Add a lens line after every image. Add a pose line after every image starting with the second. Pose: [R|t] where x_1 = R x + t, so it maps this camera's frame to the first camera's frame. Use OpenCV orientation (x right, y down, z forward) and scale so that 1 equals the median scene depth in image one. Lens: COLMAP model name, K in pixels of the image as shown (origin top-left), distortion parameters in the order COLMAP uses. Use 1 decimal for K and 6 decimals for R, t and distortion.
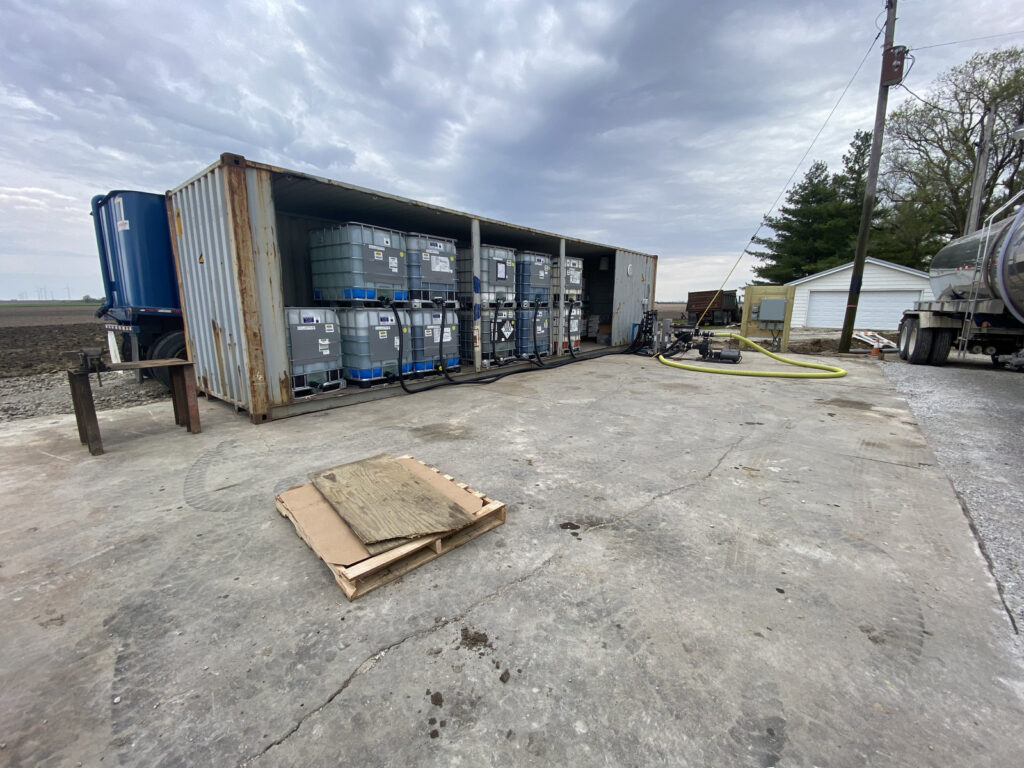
lens RADIAL K [[406.5, 0, 512.0], [0, 406.5, 384.0], [0, 0, 1]] dist [0.000223, -0.012435]
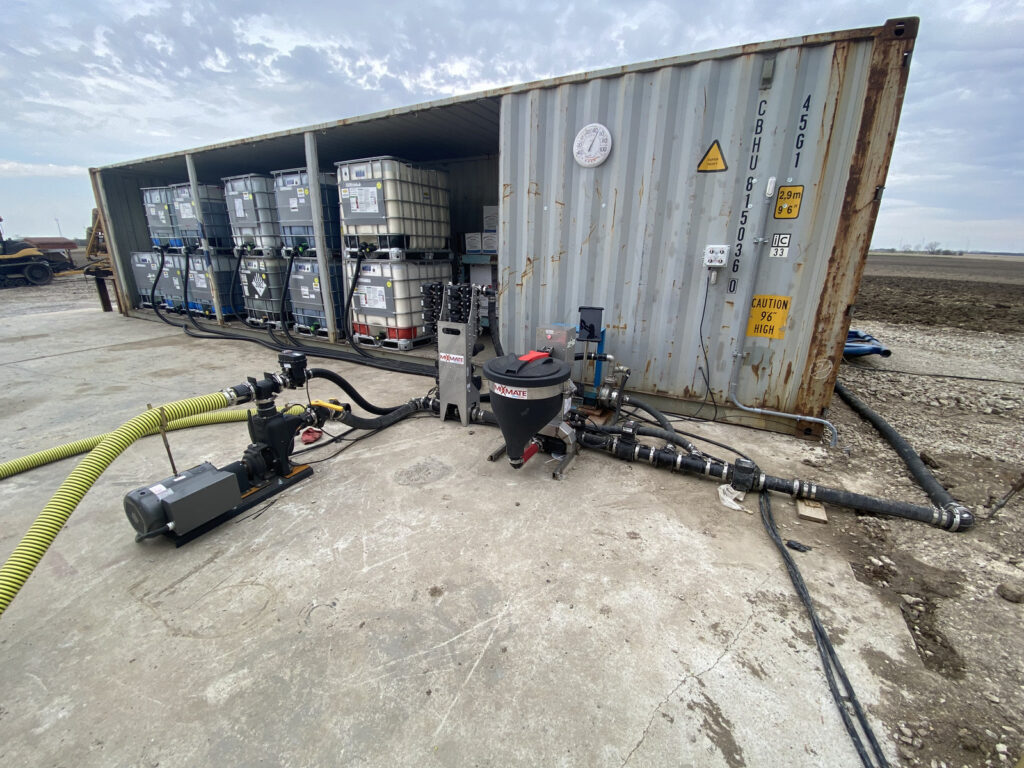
lens RADIAL K [[406.5, 0, 512.0], [0, 406.5, 384.0], [0, 0, 1]] dist [0.000223, -0.012435]
pose [[0.211261, 0.300603, -0.930057, 0.881864], [-0.208452, 0.943499, 0.257598, -0.257364], [0.954943, 0.139452, 0.261986, 1.289501]]
